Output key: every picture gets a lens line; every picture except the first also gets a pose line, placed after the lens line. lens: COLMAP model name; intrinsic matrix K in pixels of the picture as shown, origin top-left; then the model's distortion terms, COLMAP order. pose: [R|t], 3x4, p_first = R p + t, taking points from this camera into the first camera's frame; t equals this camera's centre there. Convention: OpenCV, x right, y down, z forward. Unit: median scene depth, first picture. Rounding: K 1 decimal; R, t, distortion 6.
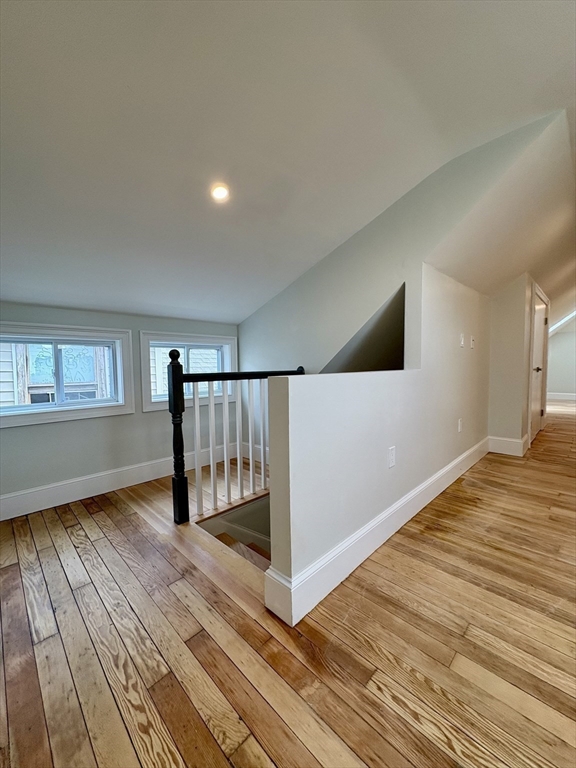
lens RADIAL K [[306.4, 0, 287.2], [0, 306.4, 385.5], [0, 0, 1]] dist [-0.002090, 0.000320]
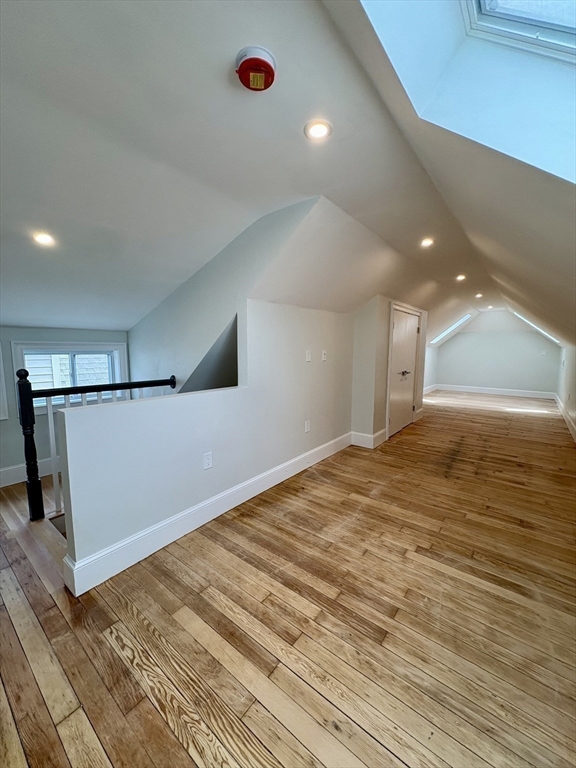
lens RADIAL K [[306.4, 0, 288.2], [0, 306.4, 385.7], [0, 0, 1]] dist [-0.002090, 0.000320]
pose [[0.992302, 0.003038, 0.123804, 0.452437], [-0.009962, 0.998417, 0.055351, -0.127698], [-0.123440, -0.056158, 0.990762, -0.227240]]
